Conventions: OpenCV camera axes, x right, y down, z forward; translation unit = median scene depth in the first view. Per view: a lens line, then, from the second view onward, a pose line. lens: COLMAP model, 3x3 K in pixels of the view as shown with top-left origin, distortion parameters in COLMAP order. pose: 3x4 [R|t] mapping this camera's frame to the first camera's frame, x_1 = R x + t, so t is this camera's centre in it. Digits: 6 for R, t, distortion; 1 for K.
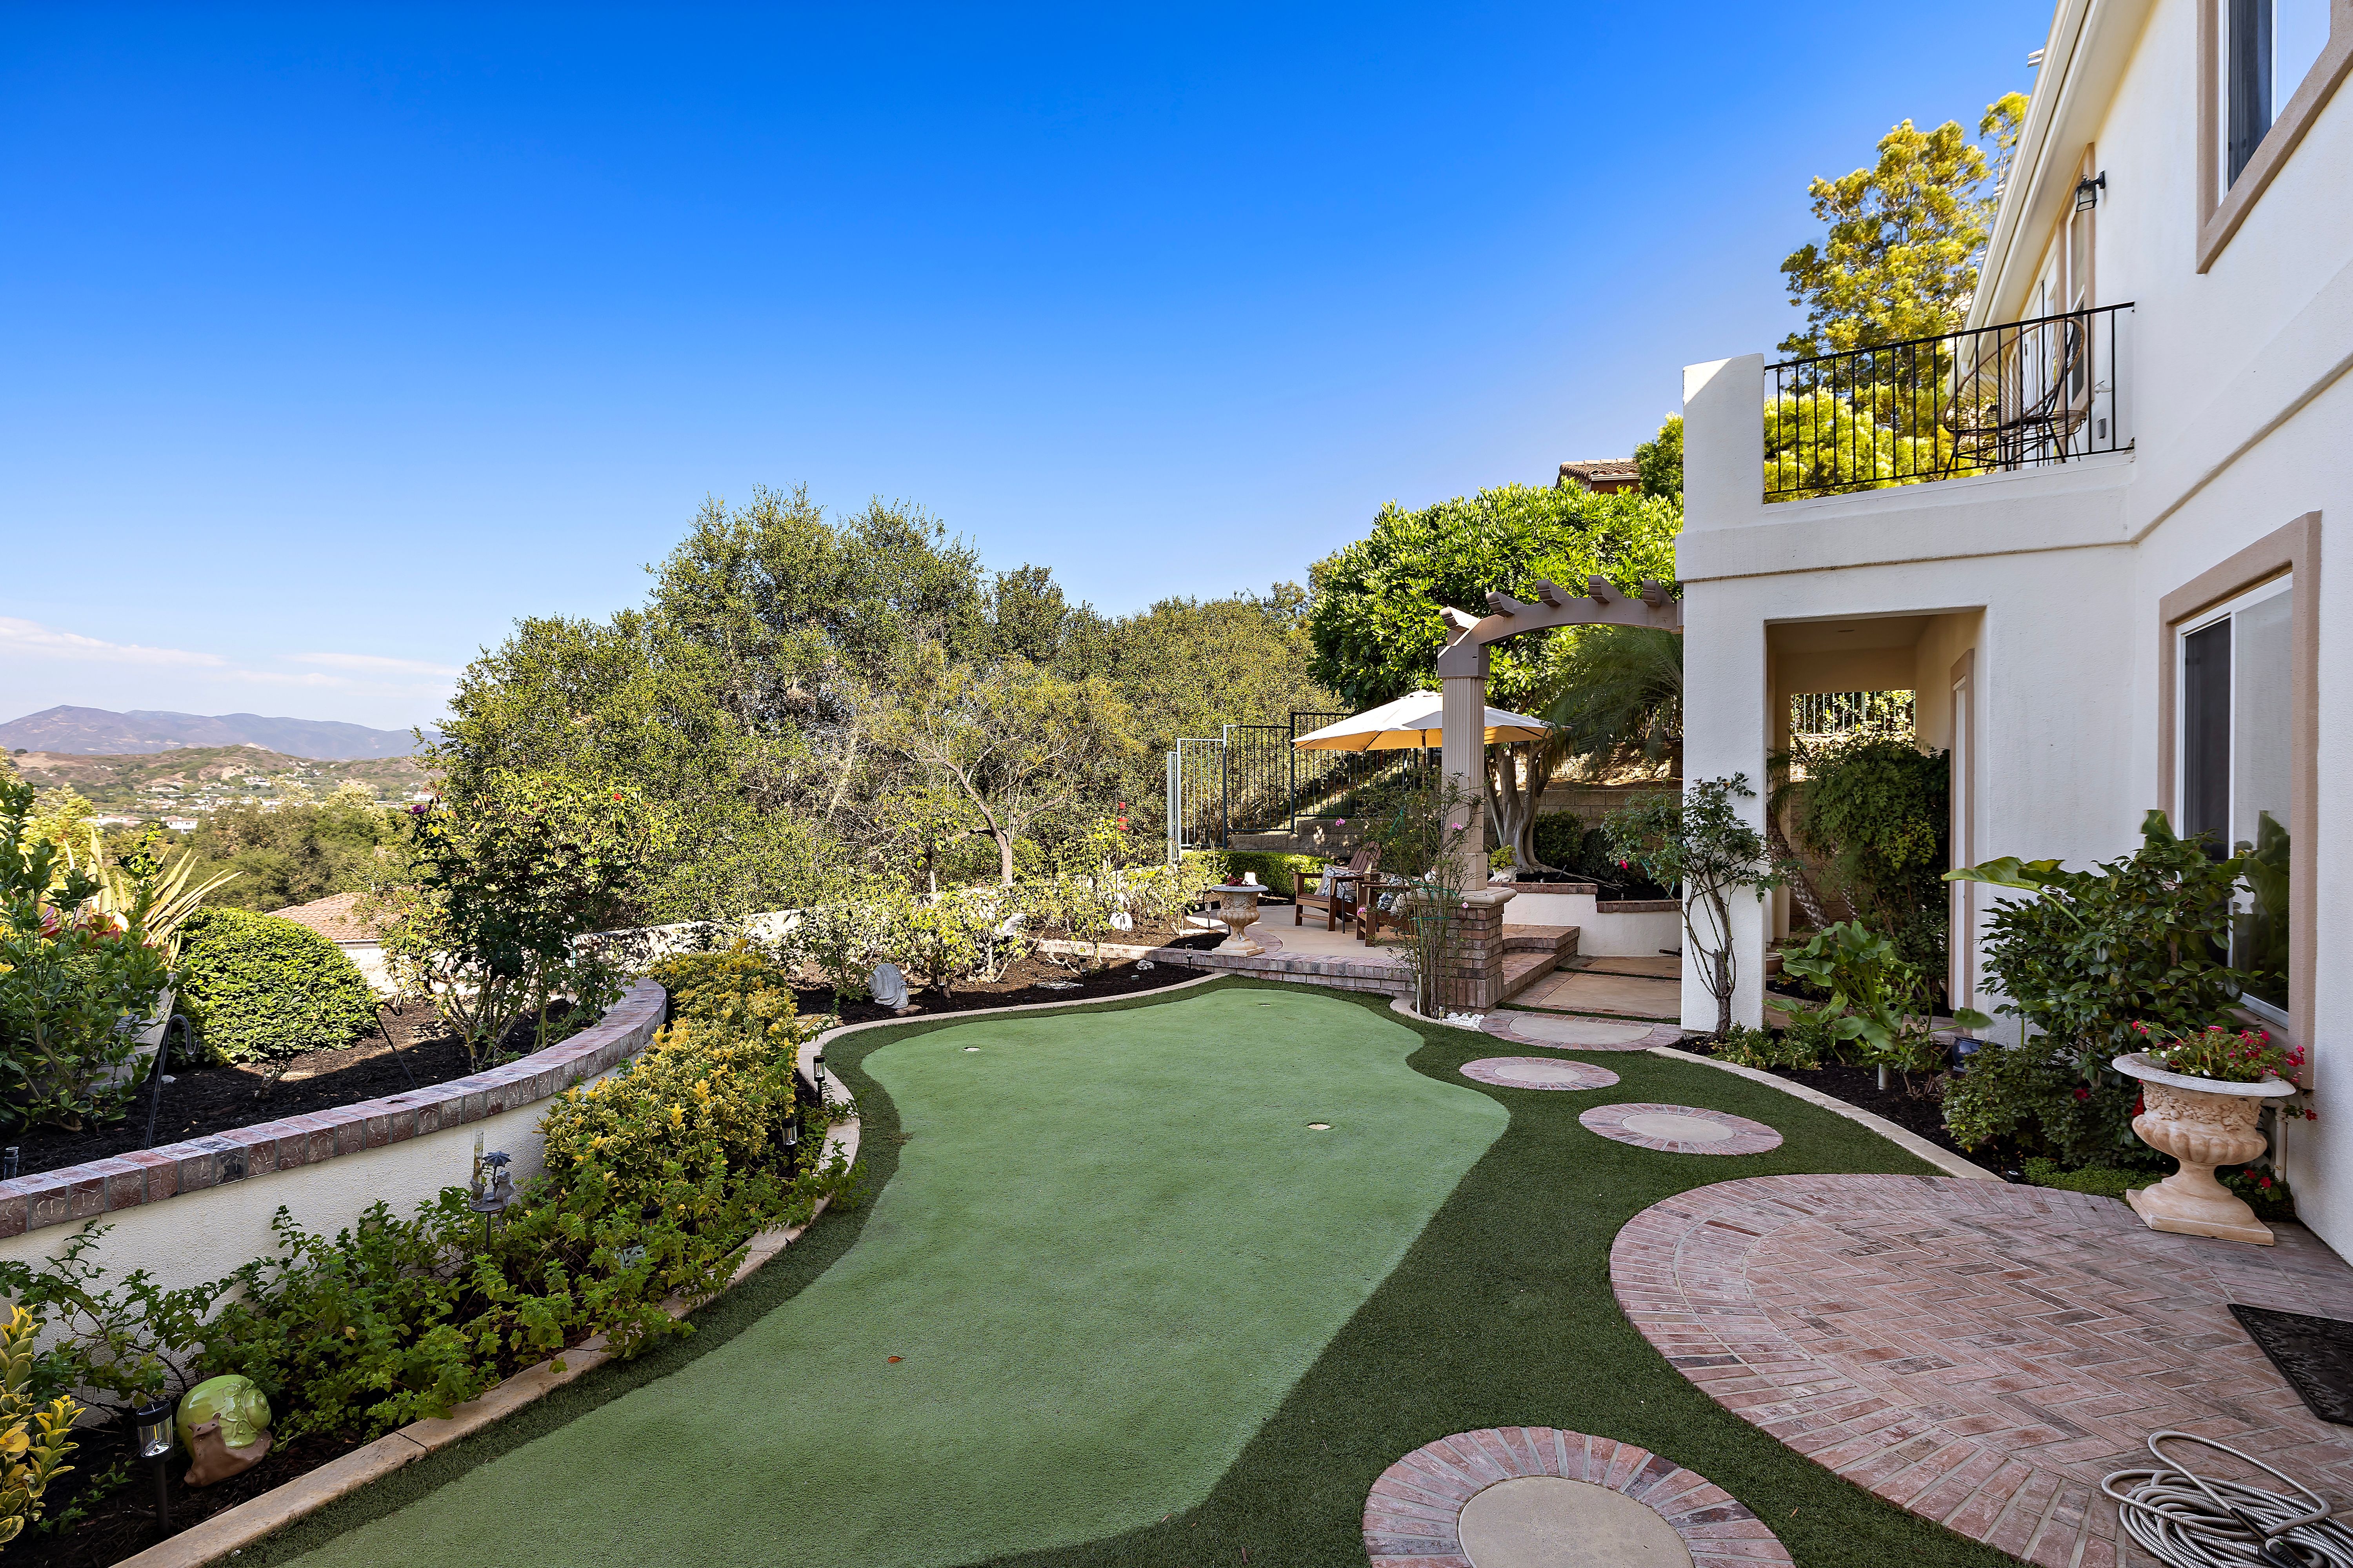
lens RADIAL K [[1141.2, 0, 1165.0], [0, 1141.2, 794.3], [0, 0, 1]] dist [-0.003318, -0.000037]
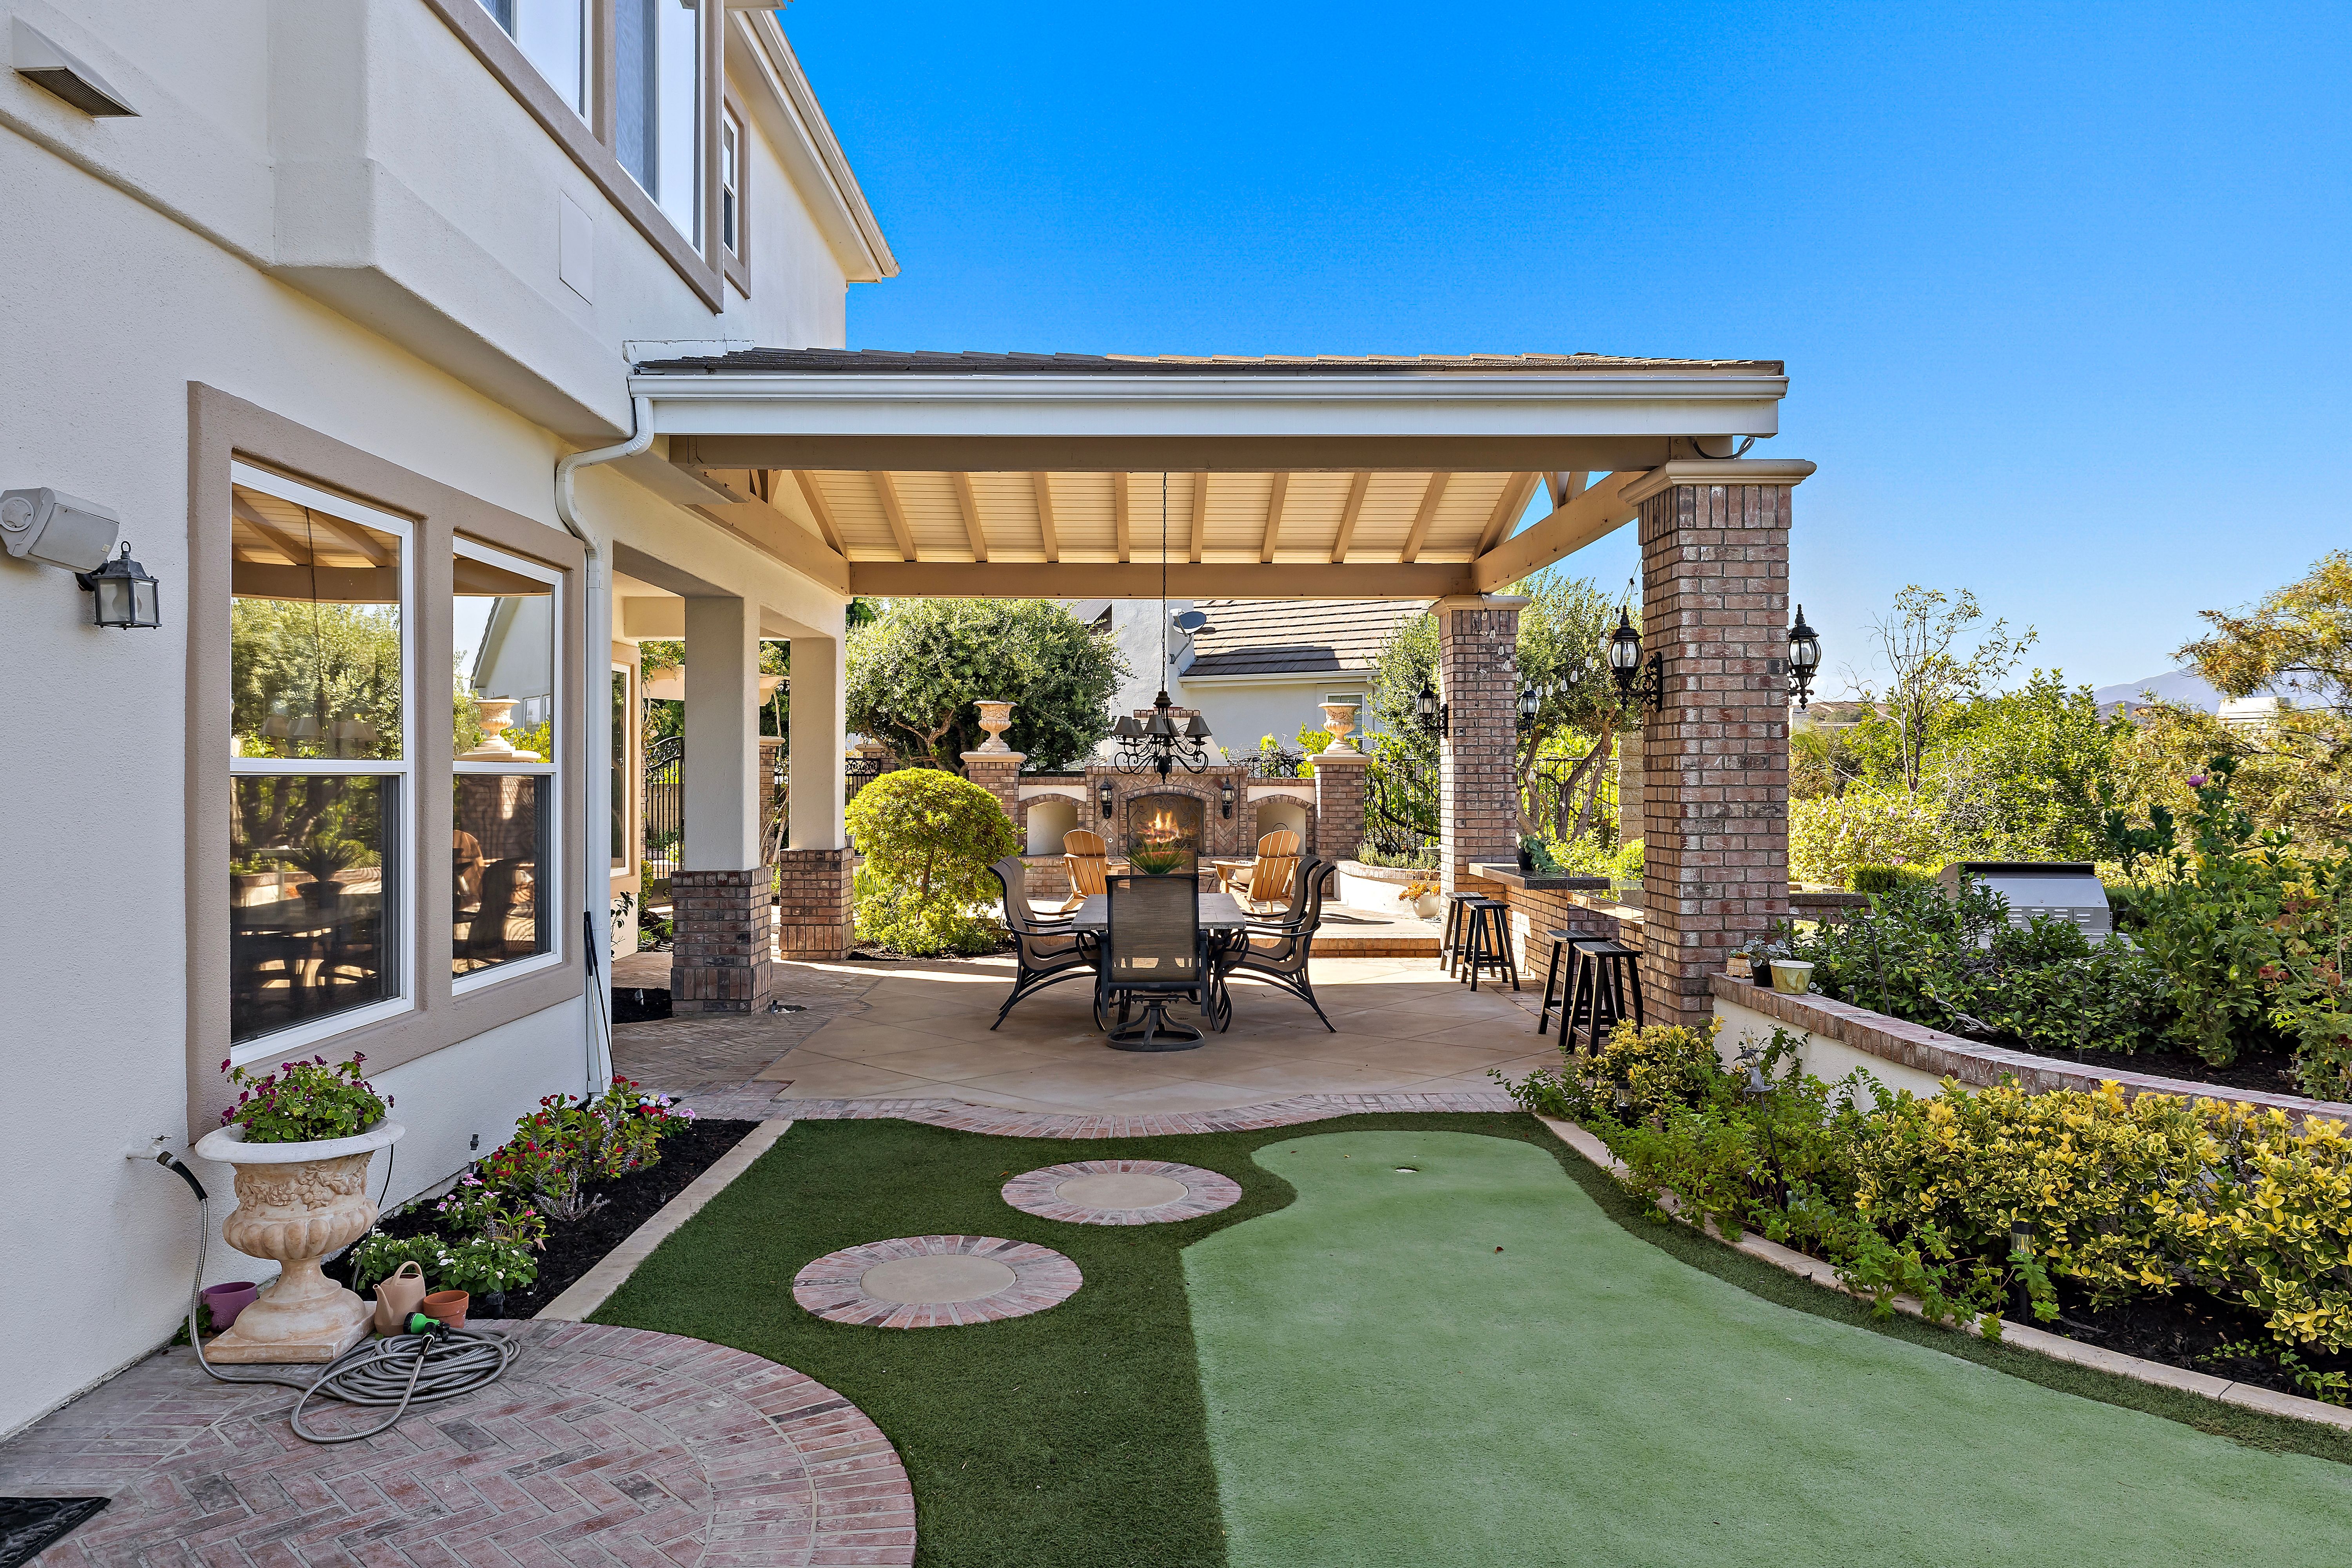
lens RADIAL K [[1575.4, 0, 1185.0], [0, 1575.4, 789.1], [0, 0, 1]] dist [0.000661, -0.003071]
pose [[-0.856965, 0.003014, -0.515367, 0.303507], [-0.000146, 0.999981, 0.006091, 0.006181], [0.515375, 0.005295, -0.856948, 0.778415]]
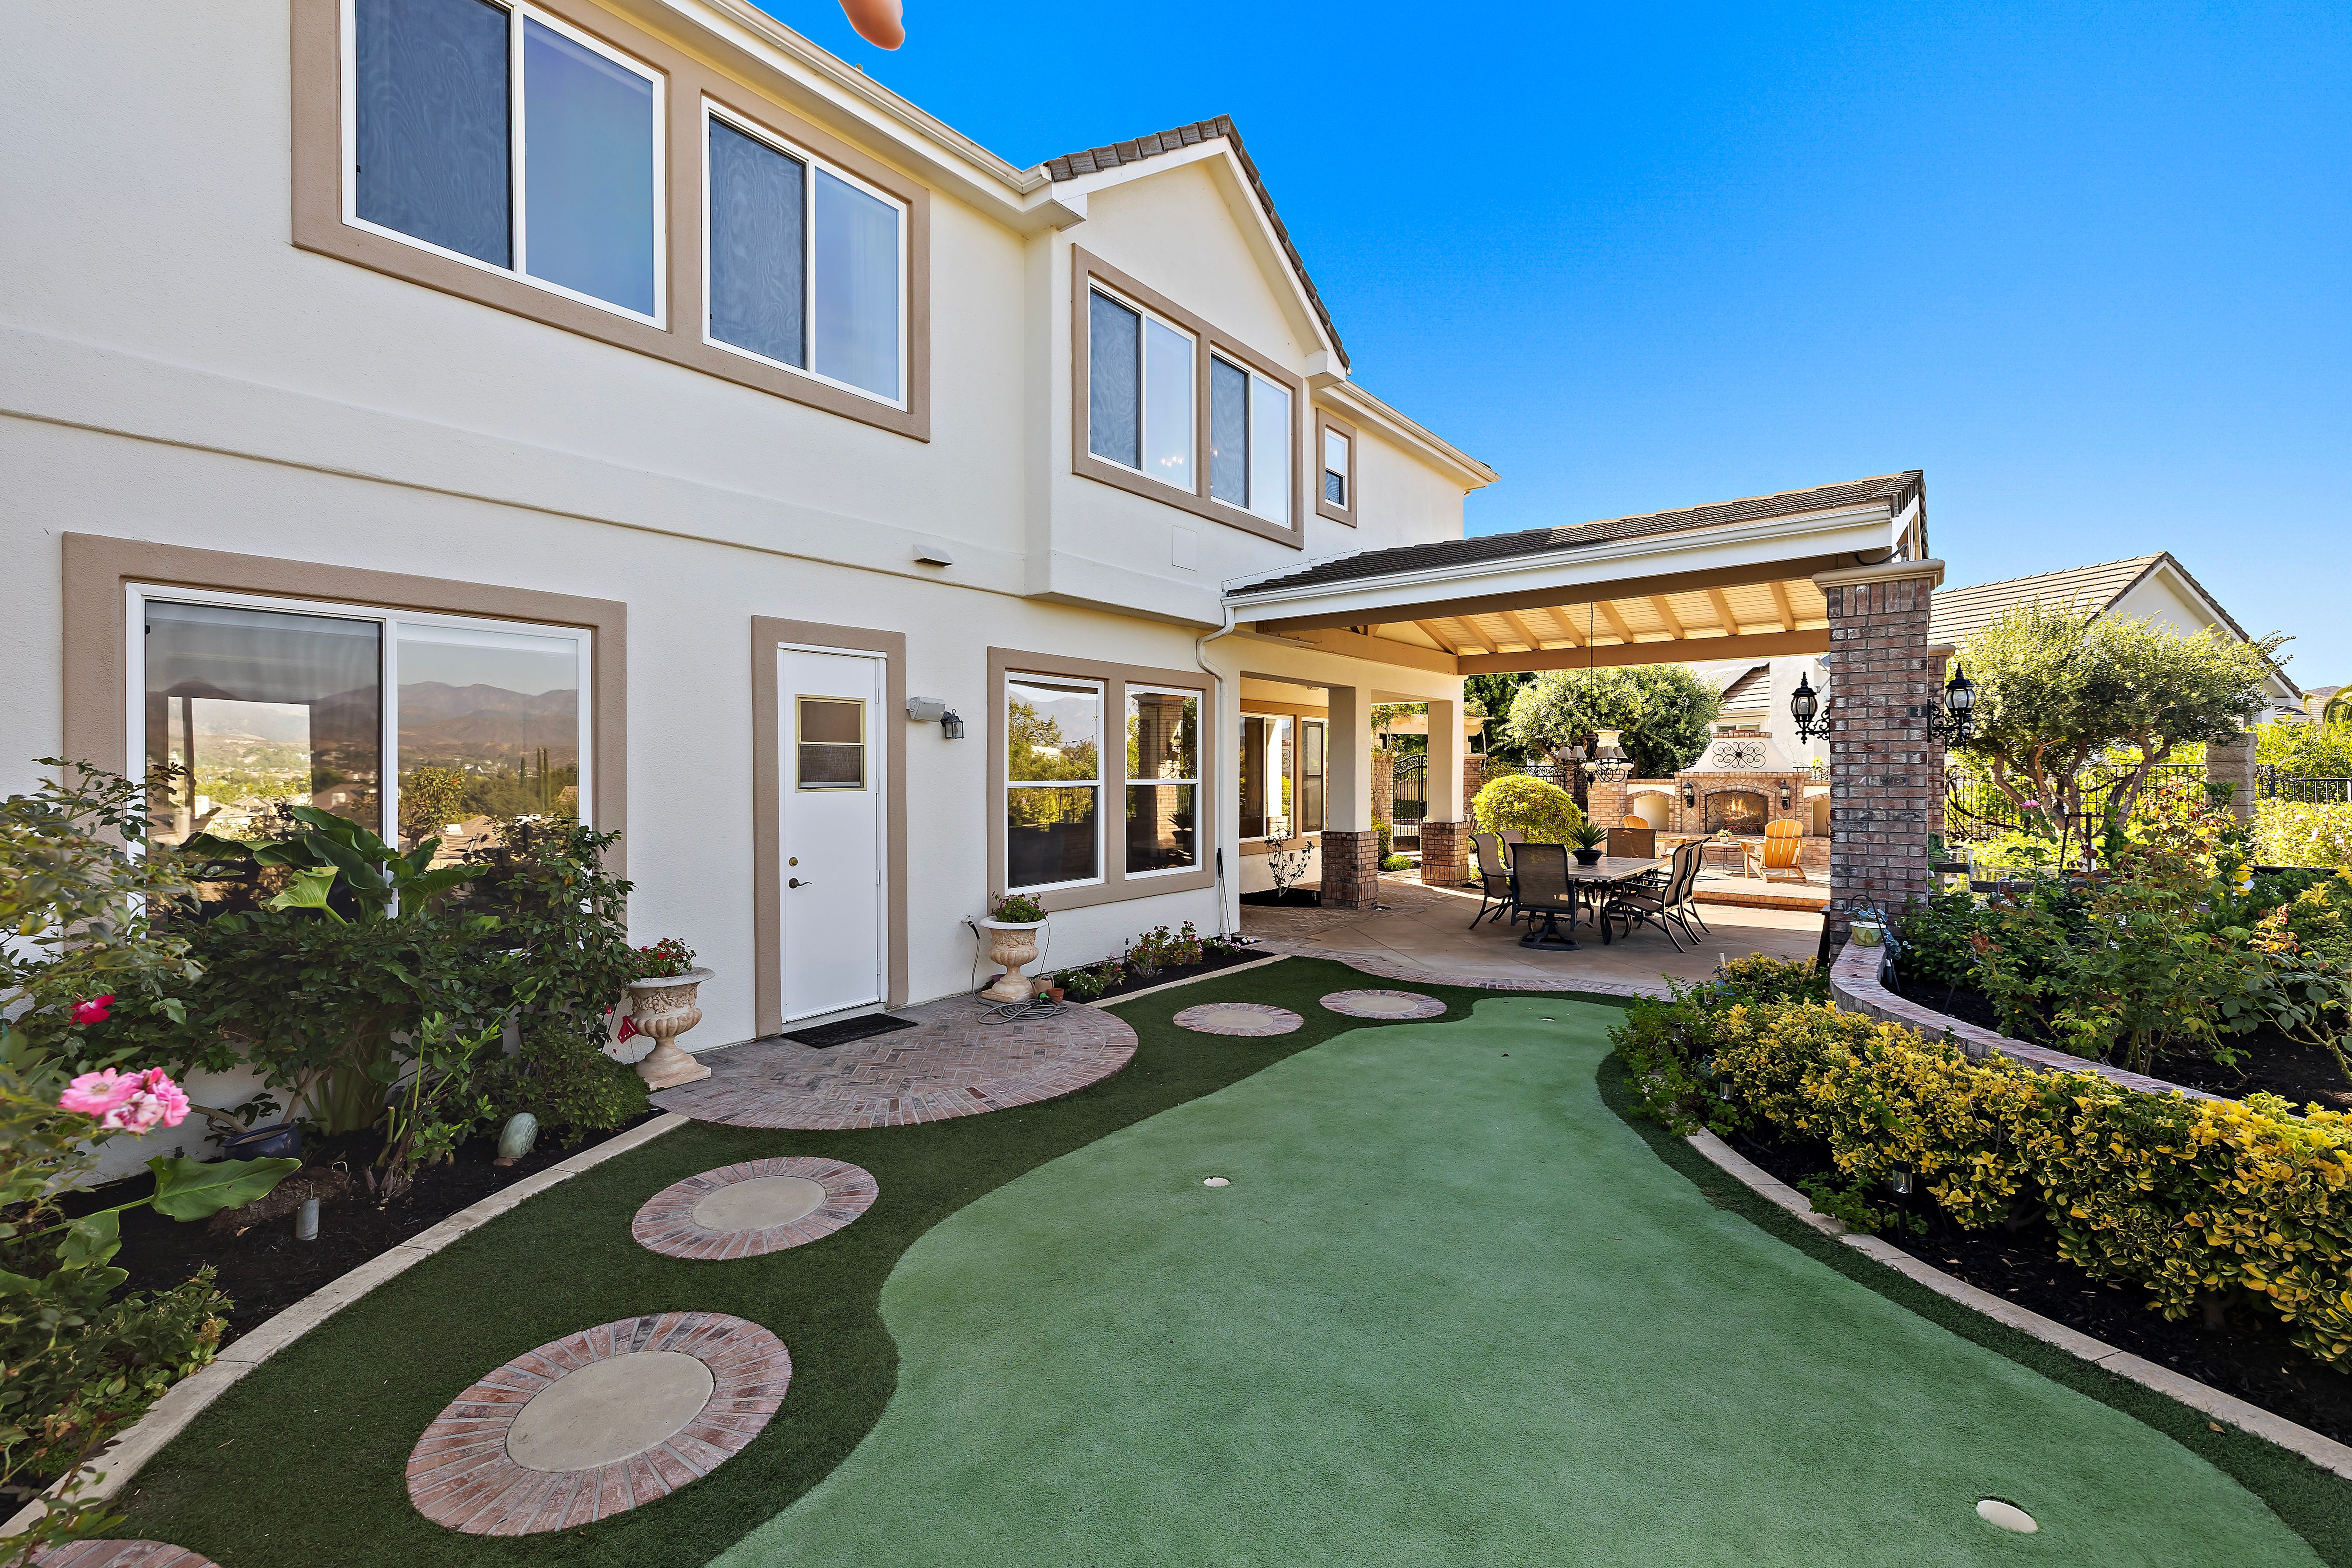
lens RADIAL K [[1012.6, 0, 1162.0], [0, 1012.6, 776.9], [0, 0, 1]] dist [0.004164, 0.000394]
pose [[-0.987718, -0.001446, 0.156243, 0.034489], [-0.000817, 0.999991, 0.004091, -0.008397], [-0.156248, 0.003913, -0.987710, 1.037631]]
